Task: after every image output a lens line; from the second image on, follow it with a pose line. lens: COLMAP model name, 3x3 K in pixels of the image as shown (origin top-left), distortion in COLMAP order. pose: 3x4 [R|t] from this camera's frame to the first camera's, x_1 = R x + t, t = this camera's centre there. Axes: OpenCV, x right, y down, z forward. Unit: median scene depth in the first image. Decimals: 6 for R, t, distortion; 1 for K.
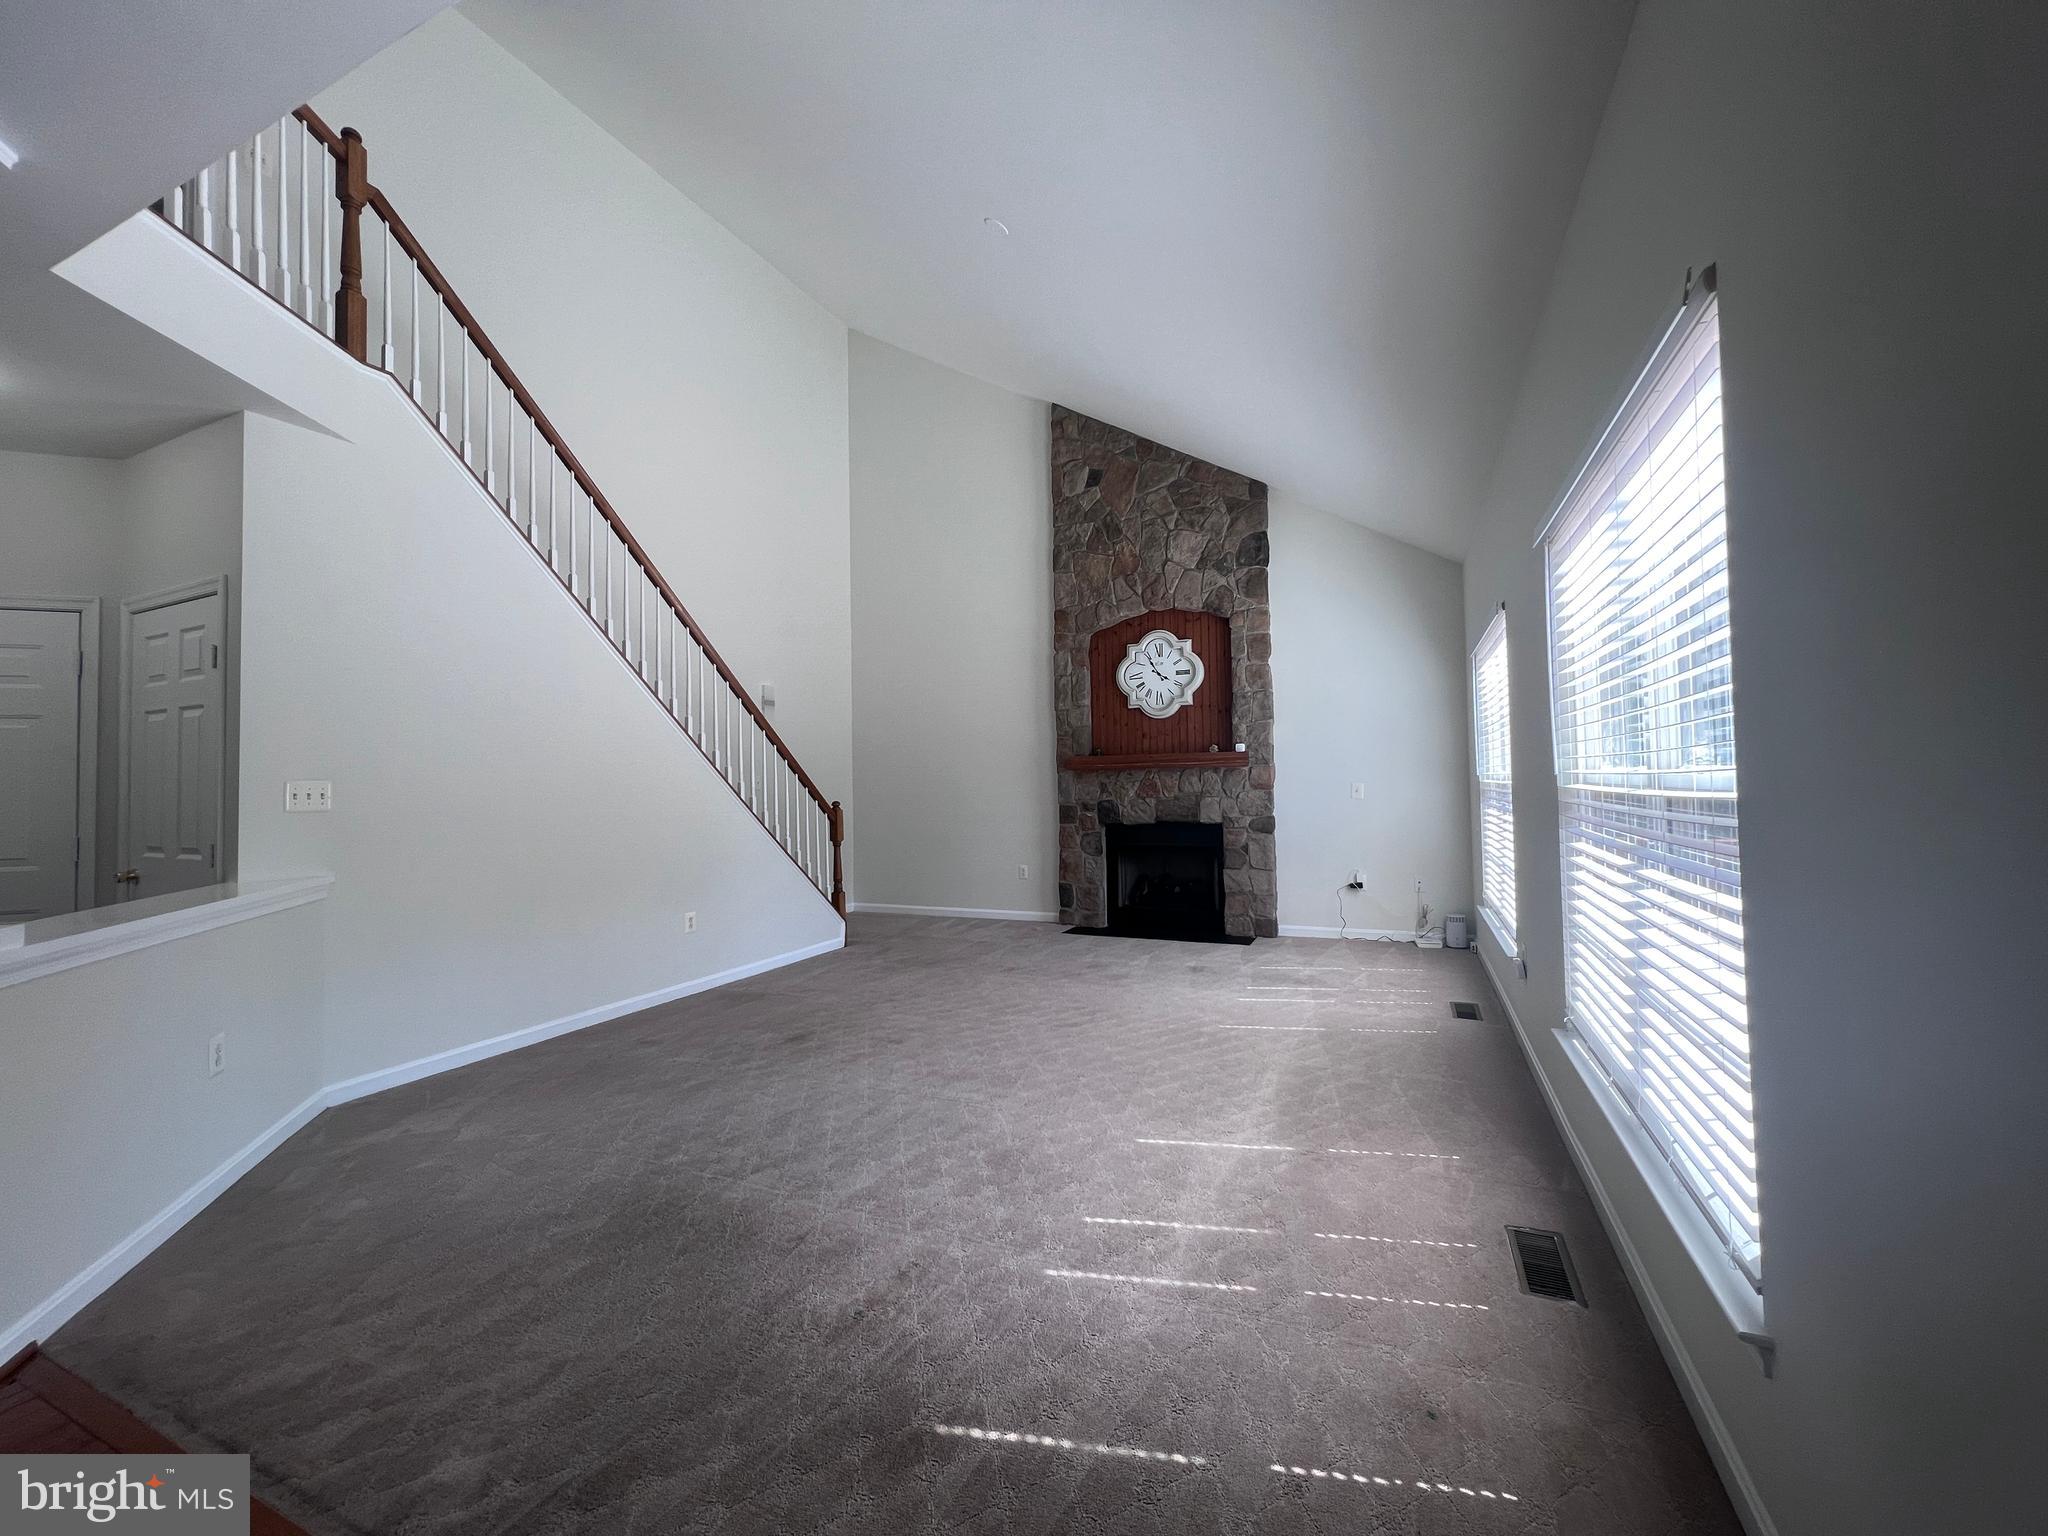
lens RADIAL K [[822.9, 0, 1019.5], [0, 822.9, 760.3], [0, 0, 1]] dist [-0.003221, -0.000001]
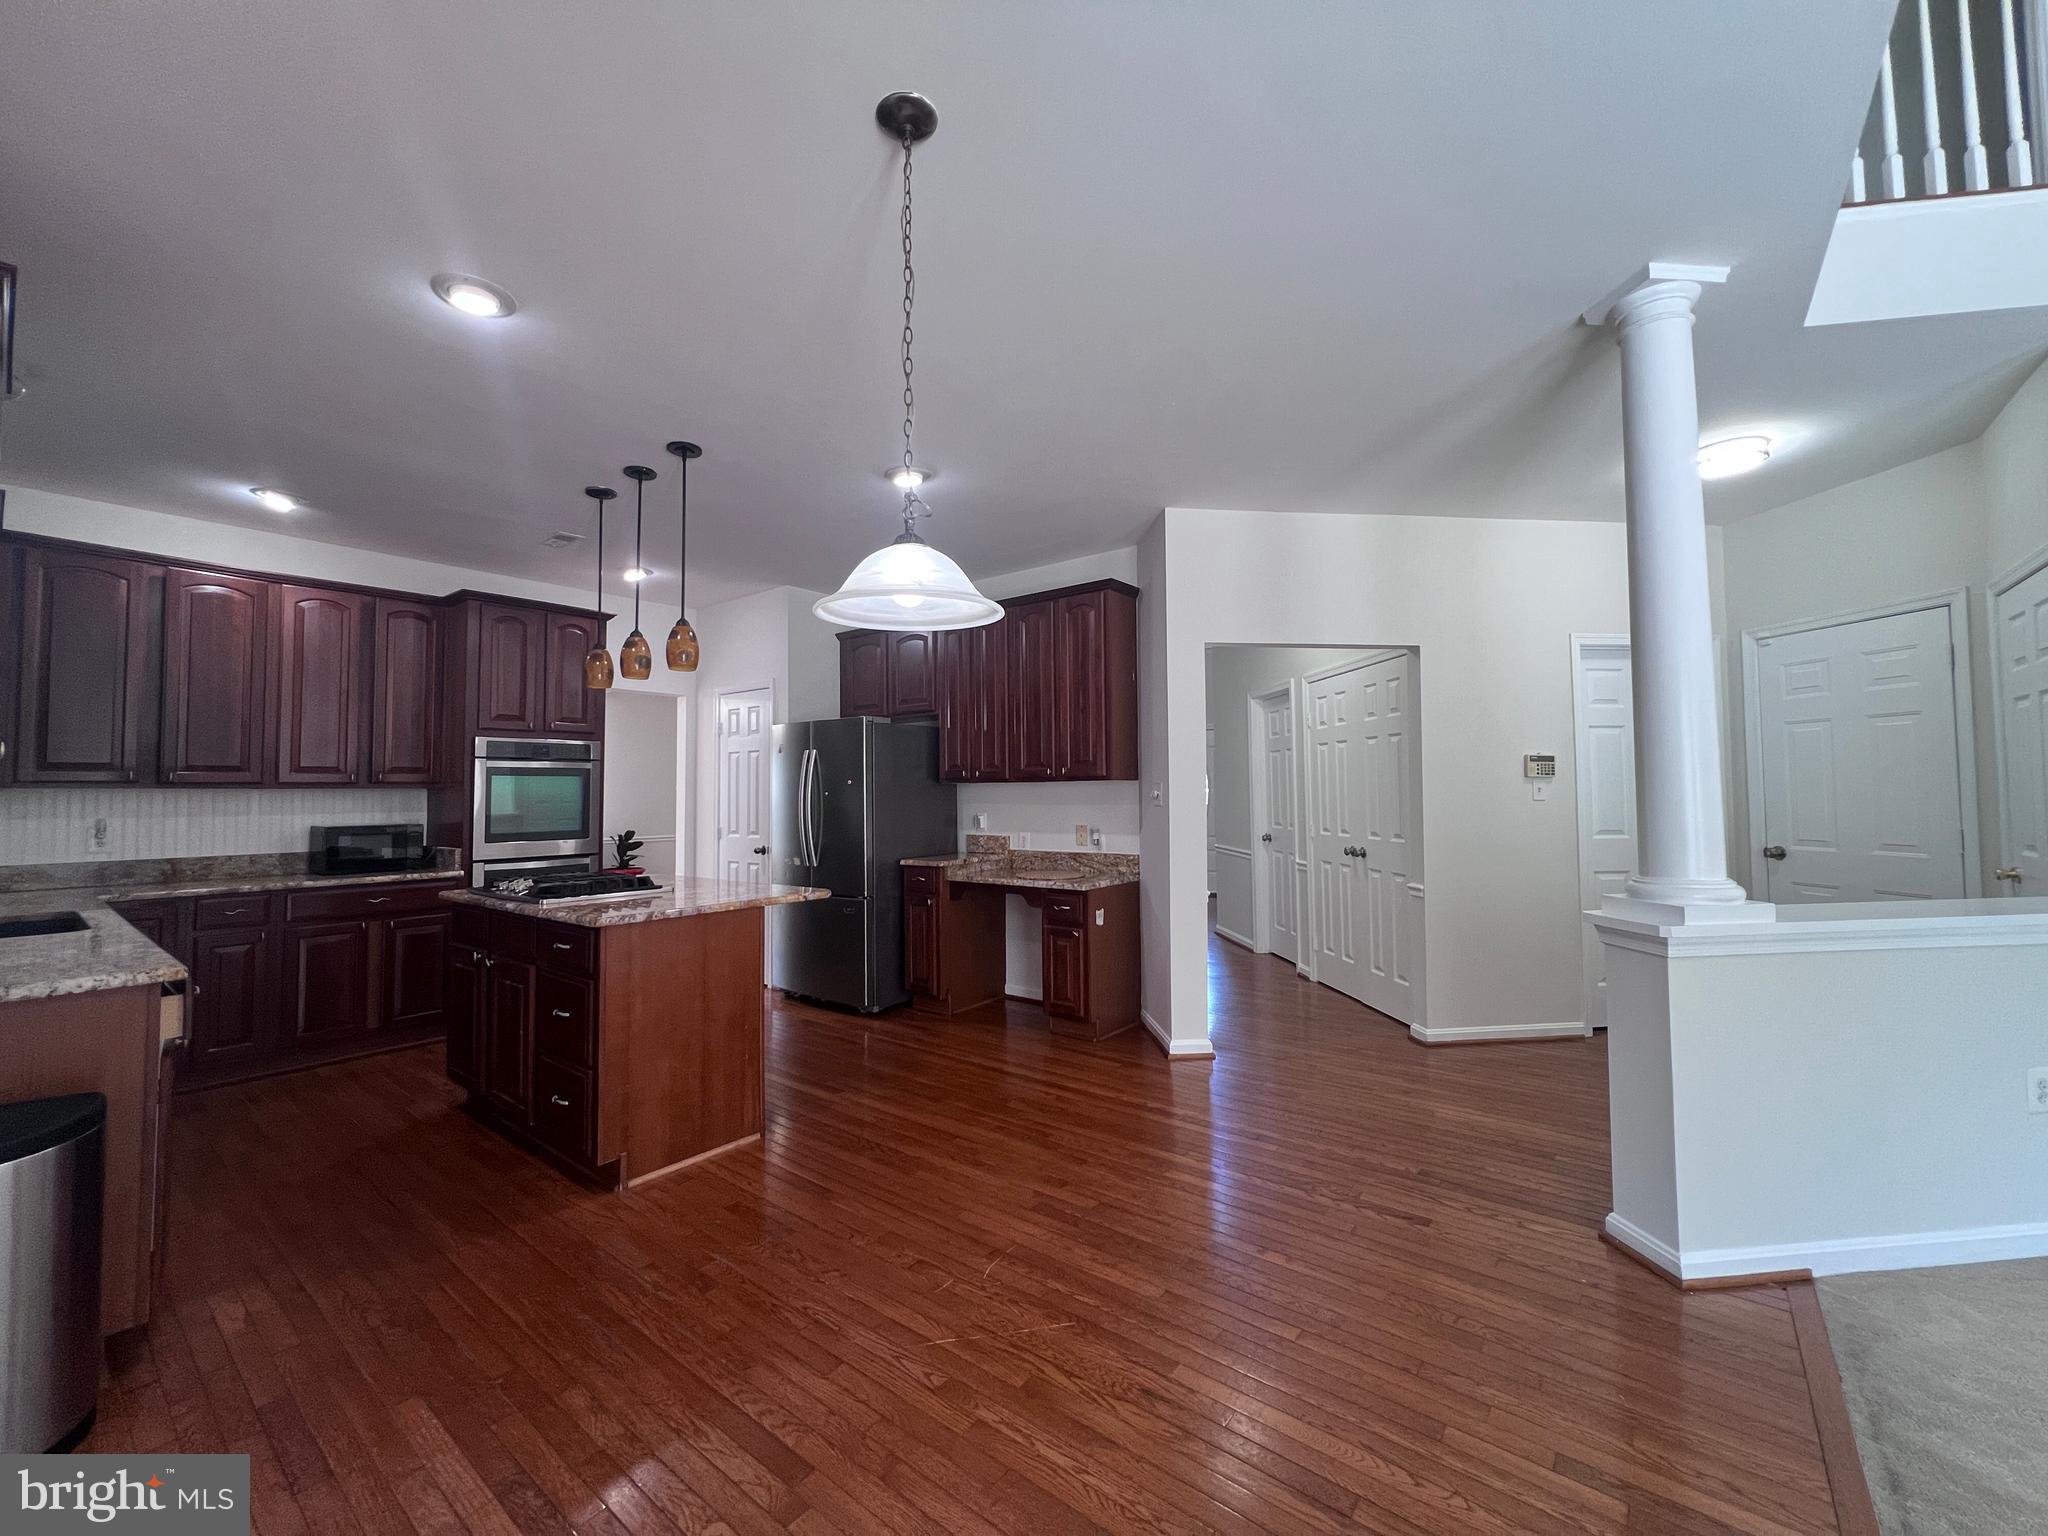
lens RADIAL K [[820.9, 0, 1019.3], [0, 820.9, 758.1], [0, 0, 1]] dist [-0.002465, 0.000034]
pose [[-0.244549, -0.020242, -0.969426, 0.056030], [0.041113, 0.998667, -0.031224, -0.004864], [0.968765, -0.047491, -0.243391, 0.068630]]
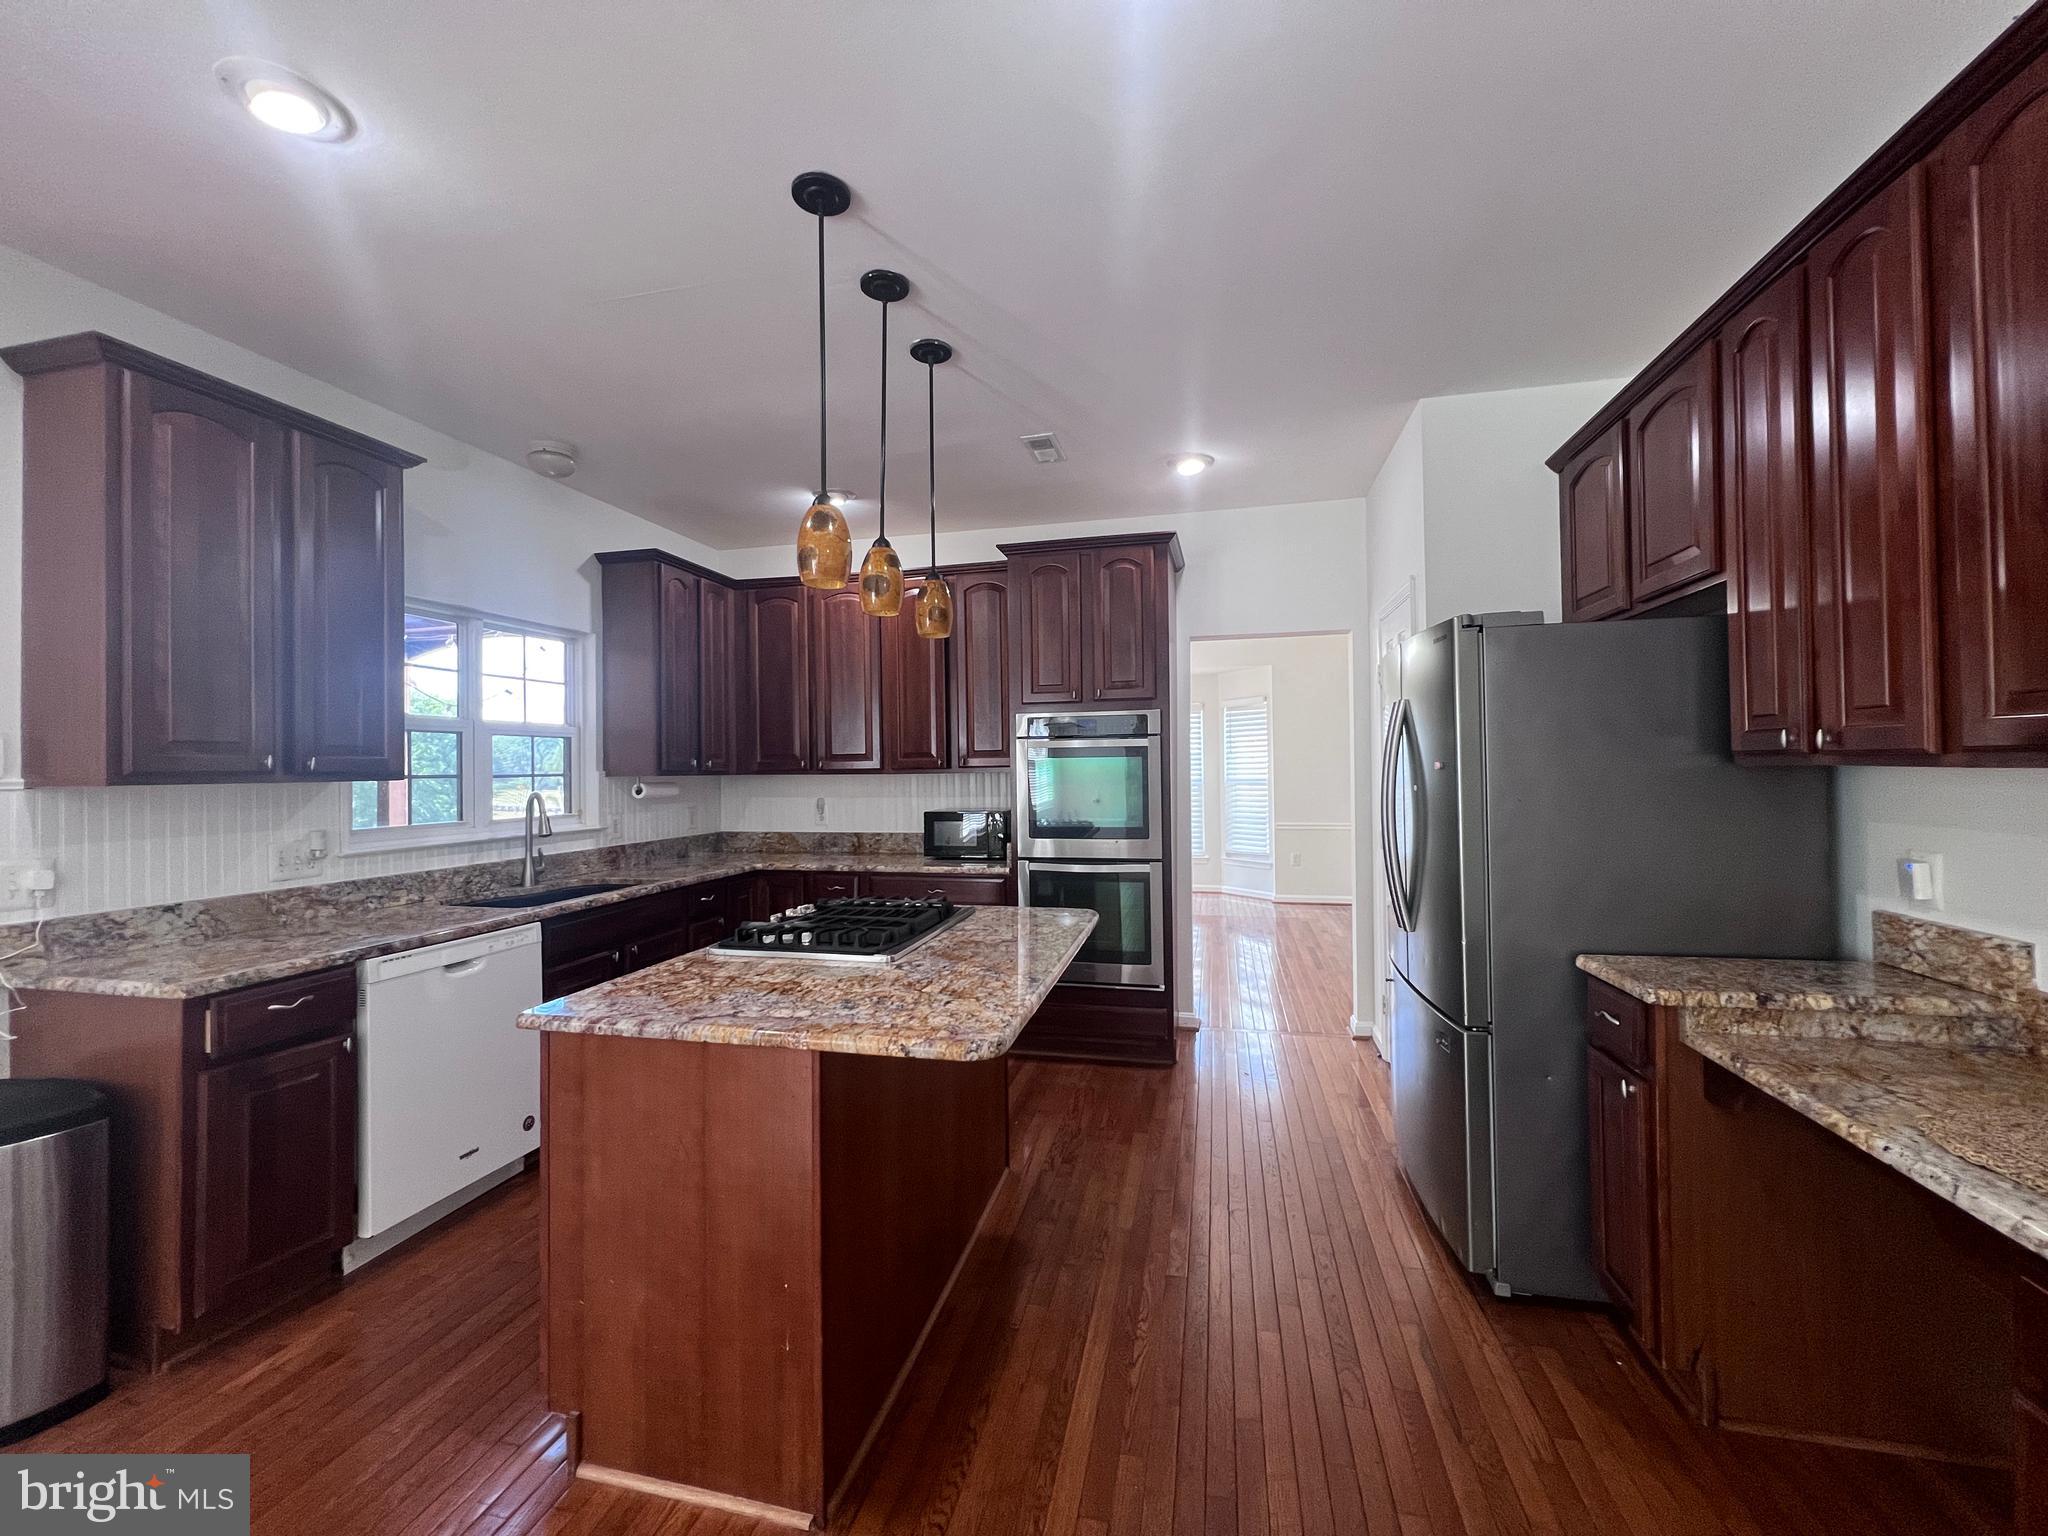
lens RADIAL K [[820.9, 0, 1020.9], [0, 820.9, 756.8], [0, 0, 1]] dist [-0.002465, 0.000034]
pose [[-0.982176, 0.029334, -0.185662, -0.396510], [0.036724, 0.998659, -0.036493, -0.010248], [0.184343, -0.042661, -0.981936, 0.041101]]
